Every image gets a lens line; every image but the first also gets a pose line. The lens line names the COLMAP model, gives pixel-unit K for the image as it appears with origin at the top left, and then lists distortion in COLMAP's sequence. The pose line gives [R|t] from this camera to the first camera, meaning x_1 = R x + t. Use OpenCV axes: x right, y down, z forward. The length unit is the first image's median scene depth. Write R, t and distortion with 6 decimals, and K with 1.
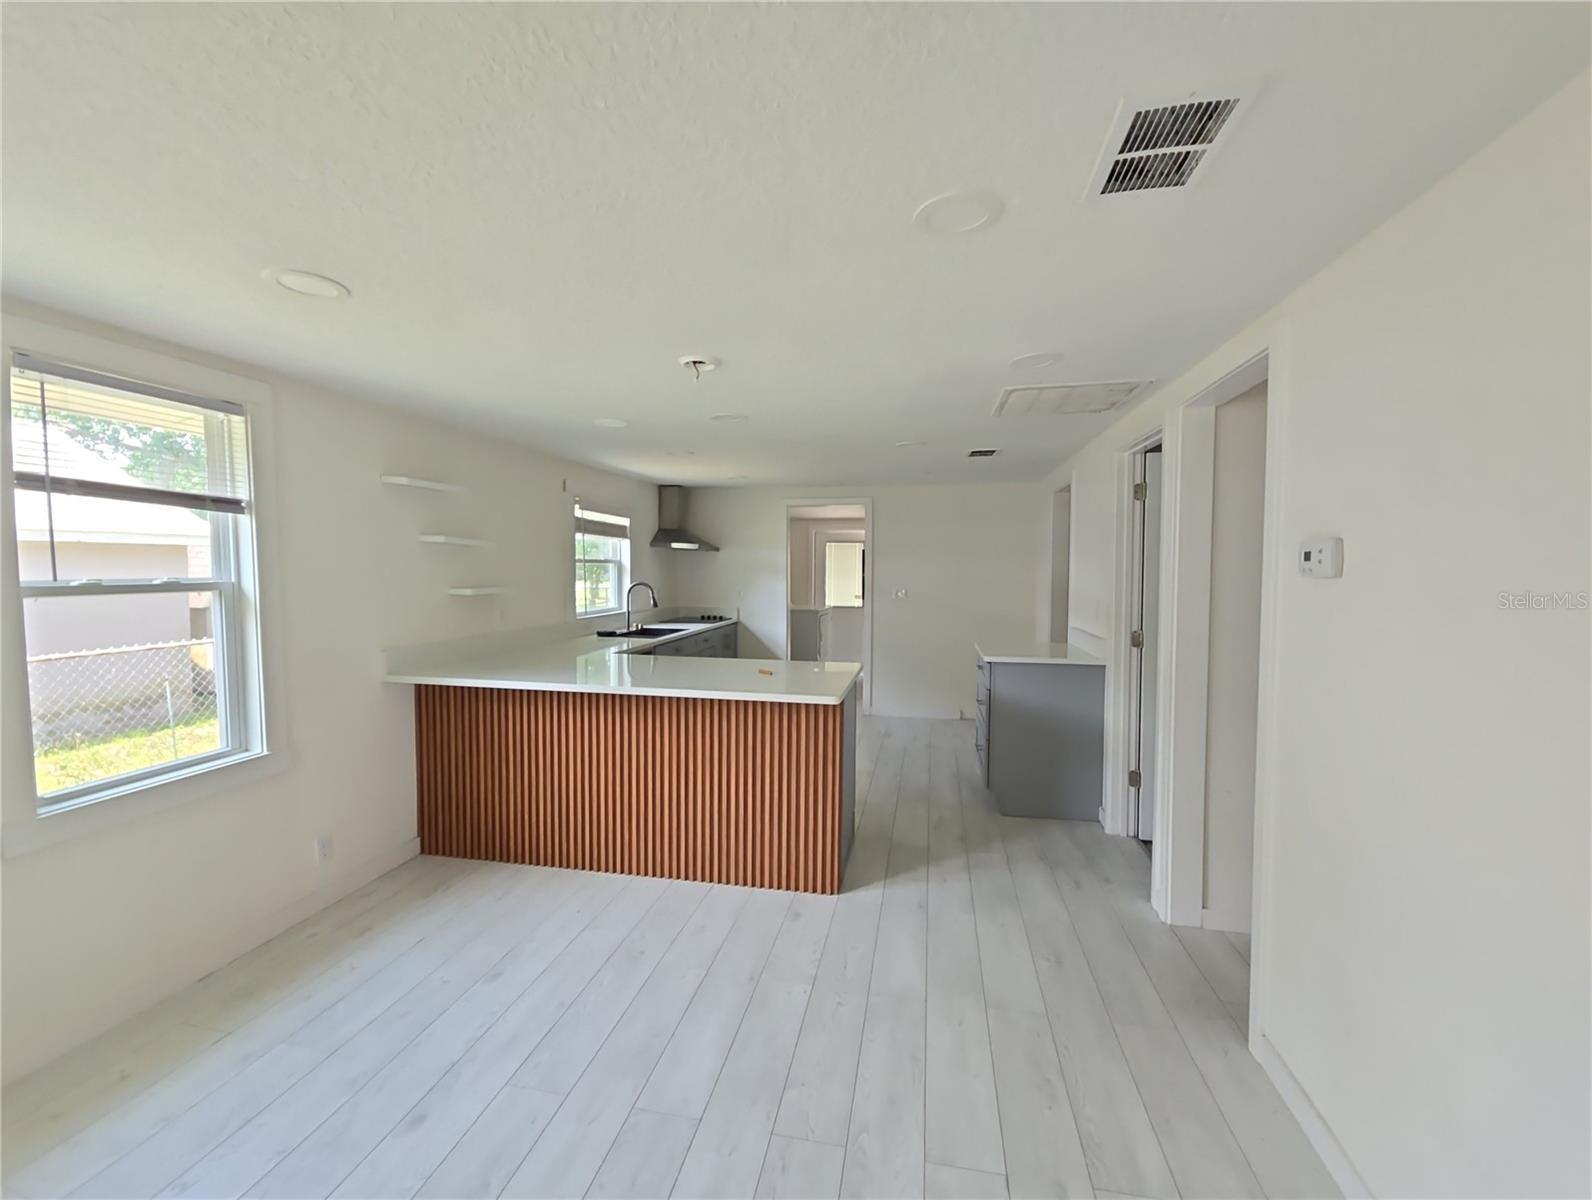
lens RADIAL K [[645.0, 0, 803.4], [0, 645.0, 598.9], [0, 0, 1]] dist [-0.000578, -0.000022]
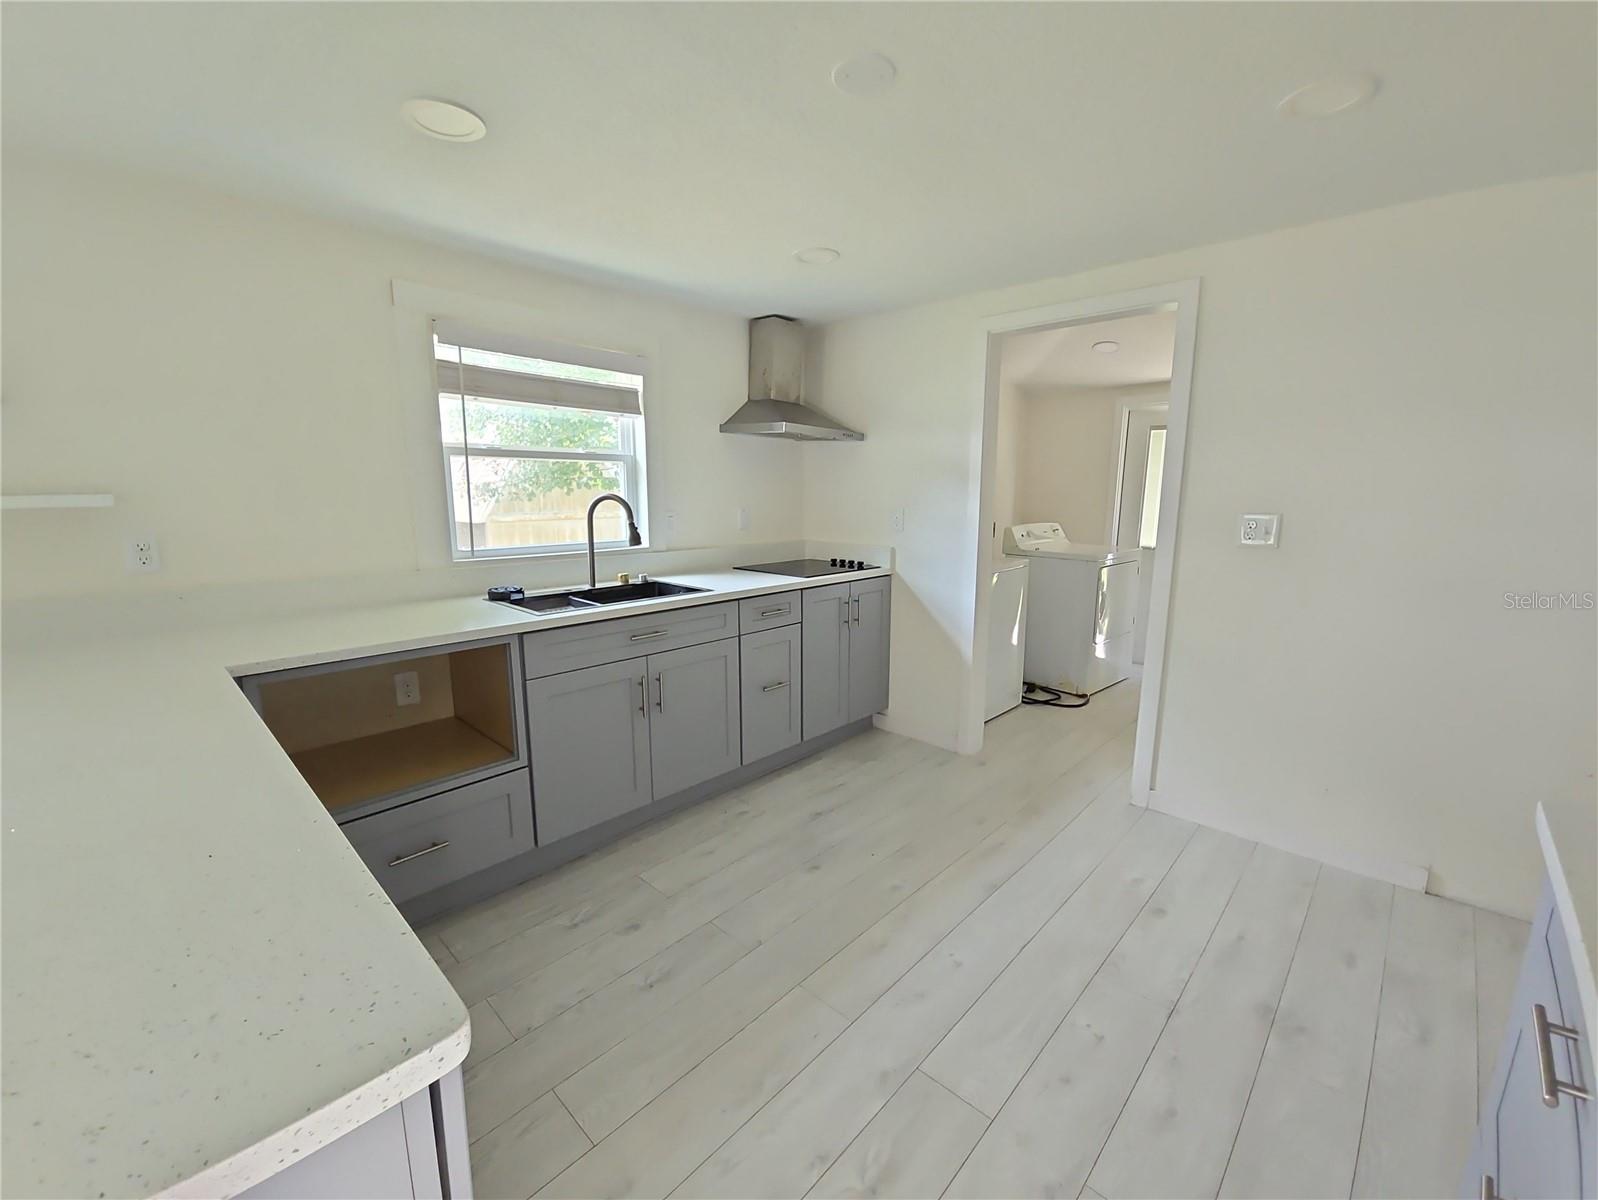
lens RADIAL K [[647.4, 0, 794.0], [0, 647.4, 605.9], [0, 0, 1]] dist [-0.000578, -0.000022]
pose [[0.840374, 0.100776, -0.532556, 0.126449], [-0.028546, 0.989428, 0.142185, -0.013441], [0.541255, -0.104287, 0.834366, 0.535242]]
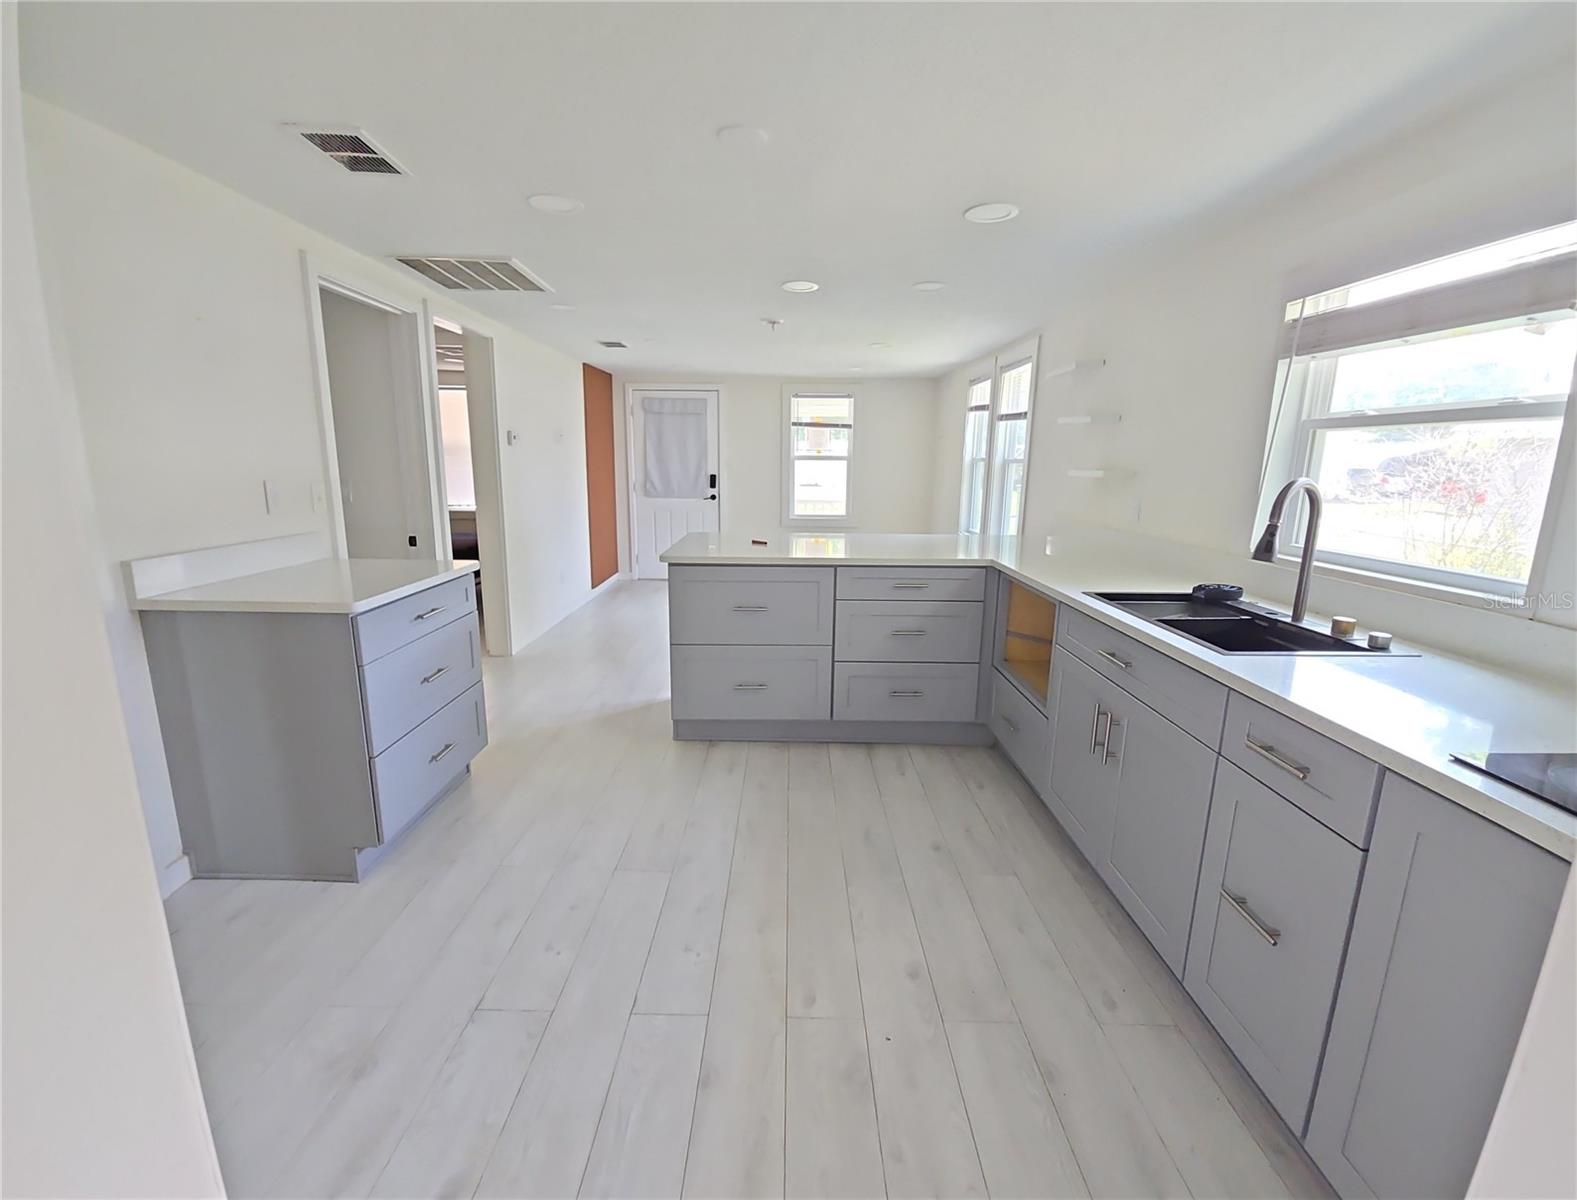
lens RADIAL K [[684.6, 0, 781.4], [0, 684.6, 603.8], [0, 0, 1]] dist [-0.000686, -0.001729]
pose [[-0.983594, 0.022260, -0.179020, 0.056528], [-0.023328, 0.968331, 0.248577, -0.037716], [0.178884, 0.248675, -0.951925, 1.079381]]
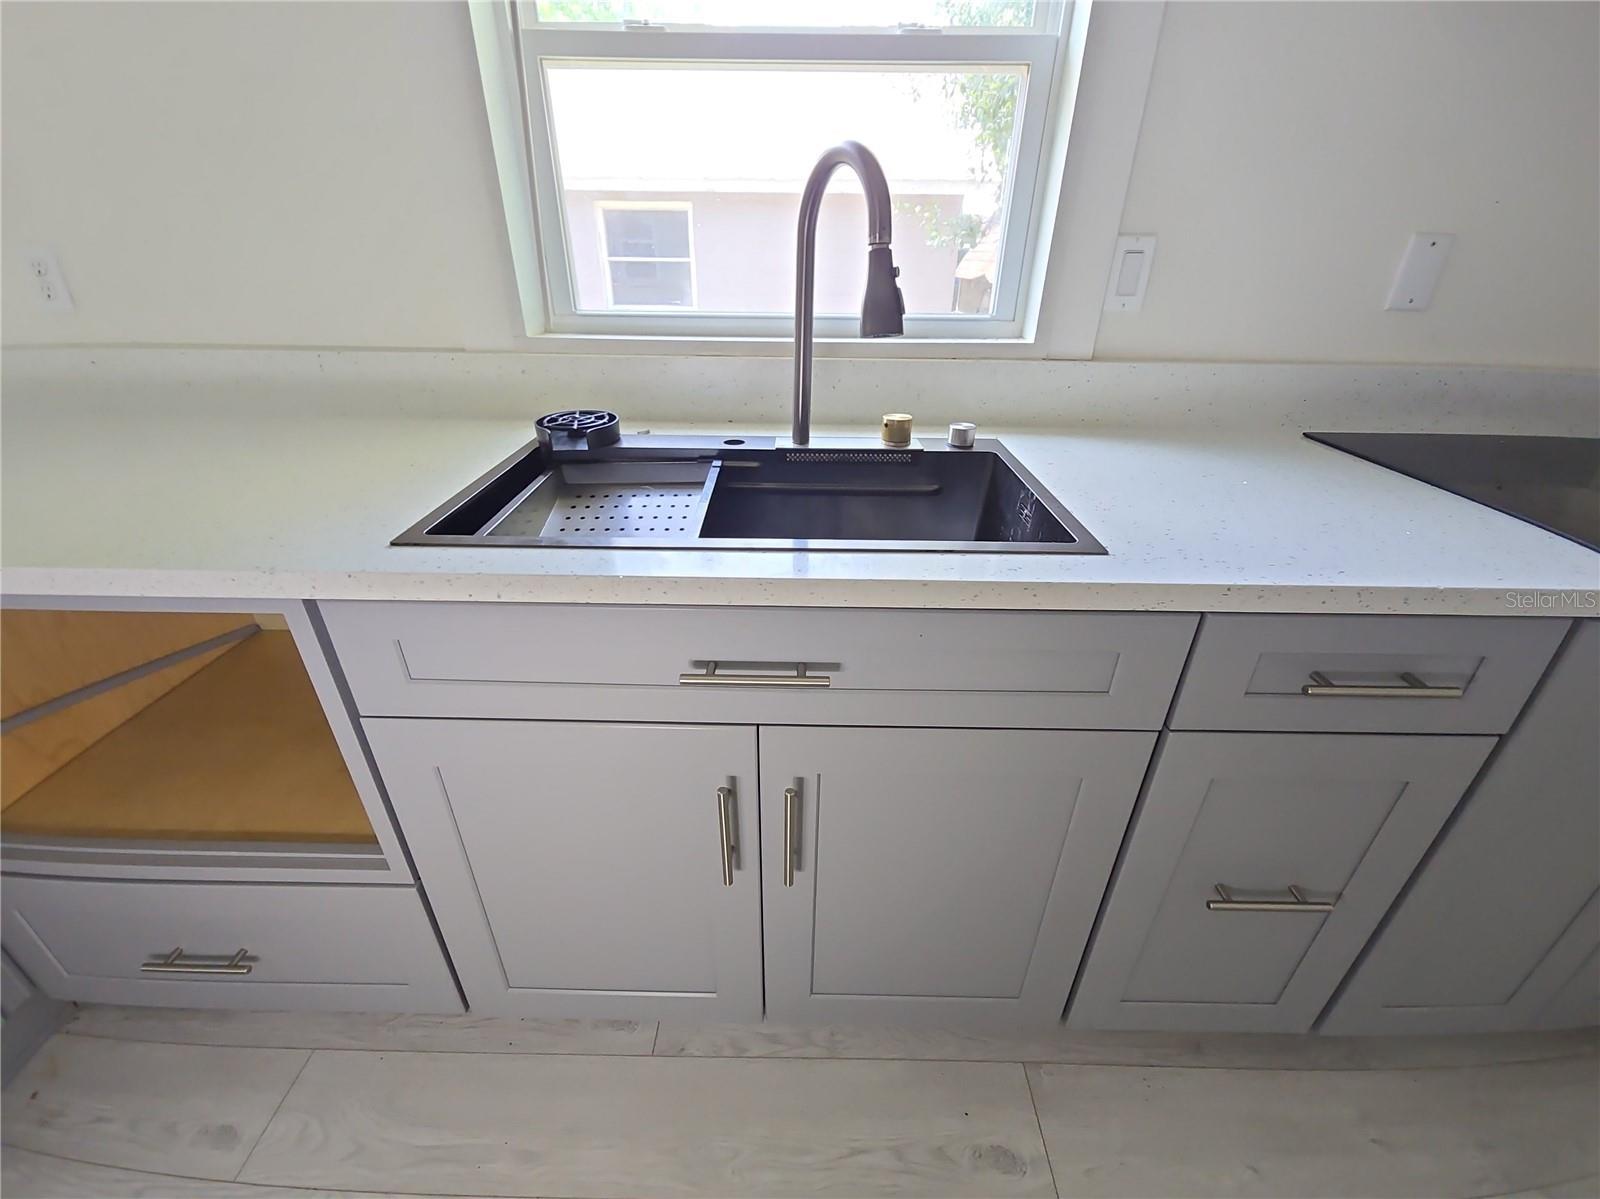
lens RADIAL K [[648.2, 0, 804.2], [0, 648.2, 600.9], [0, 0, 1]] dist [-0.000578, -0.000022]
pose [[0.171911, 0.471054, -0.865190, -0.059945], [-0.051086, 0.881347, 0.469700, -0.002413], [0.983787, -0.036548, 0.175578, 0.799620]]
